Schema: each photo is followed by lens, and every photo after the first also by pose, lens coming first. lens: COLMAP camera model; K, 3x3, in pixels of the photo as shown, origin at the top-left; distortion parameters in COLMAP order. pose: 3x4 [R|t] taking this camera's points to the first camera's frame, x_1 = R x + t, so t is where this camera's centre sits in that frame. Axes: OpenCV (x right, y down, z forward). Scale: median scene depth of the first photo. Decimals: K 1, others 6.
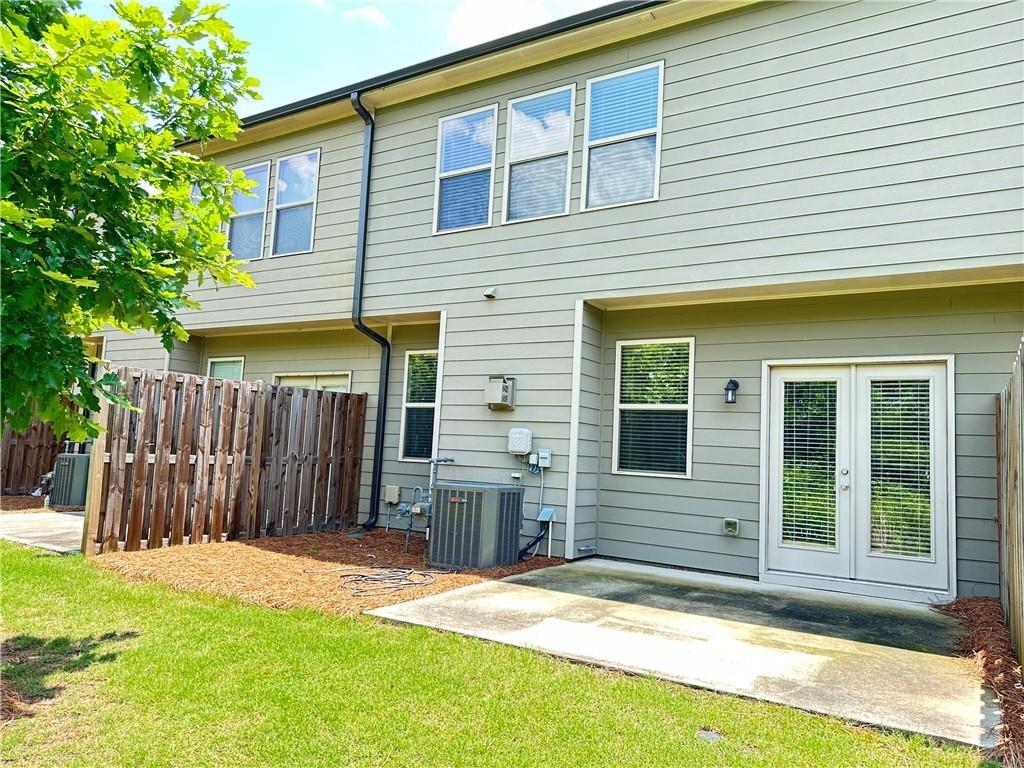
lens RADIAL K [[718.8, 0, 512.0], [0, 718.8, 384.0], [0, 0, 1]] dist [0.122248, -0.193802]
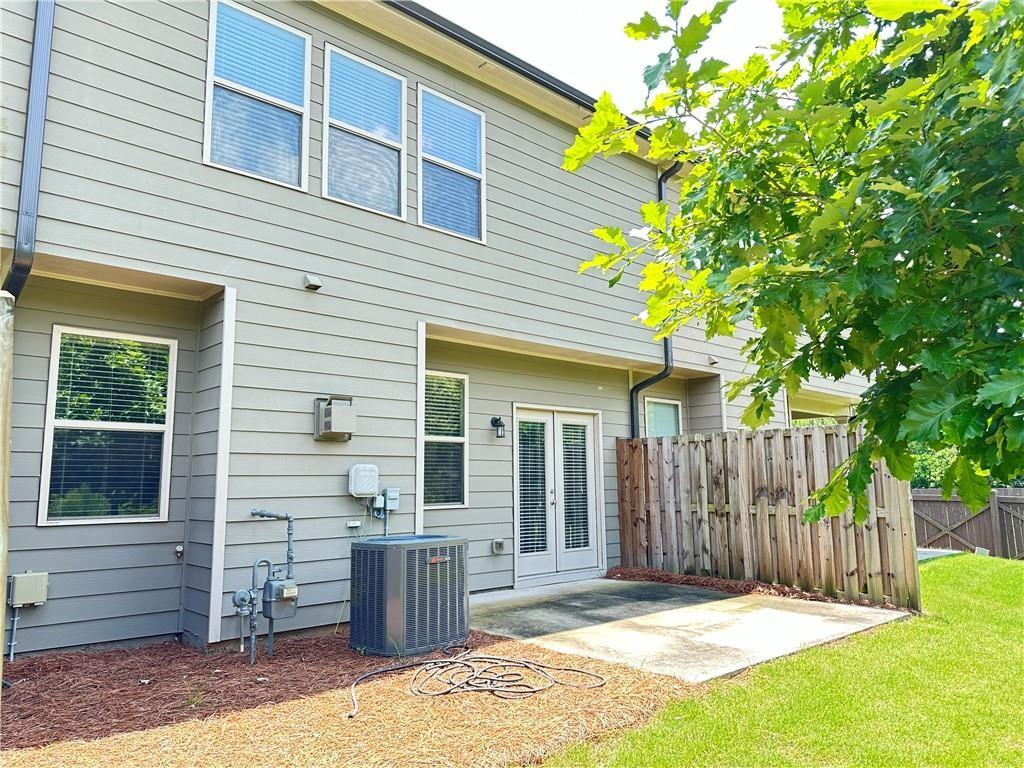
lens RADIAL K [[718.8, 0, 512.0], [0, 718.8, 384.0], [0, 0, 1]] dist [0.122248, -0.193802]
pose [[0.259997, 0.080380, 0.962258, -0.767115], [-0.070025, 0.995475, -0.064235, 0.013122], [-0.963067, -0.050681, 0.264449, 0.662127]]
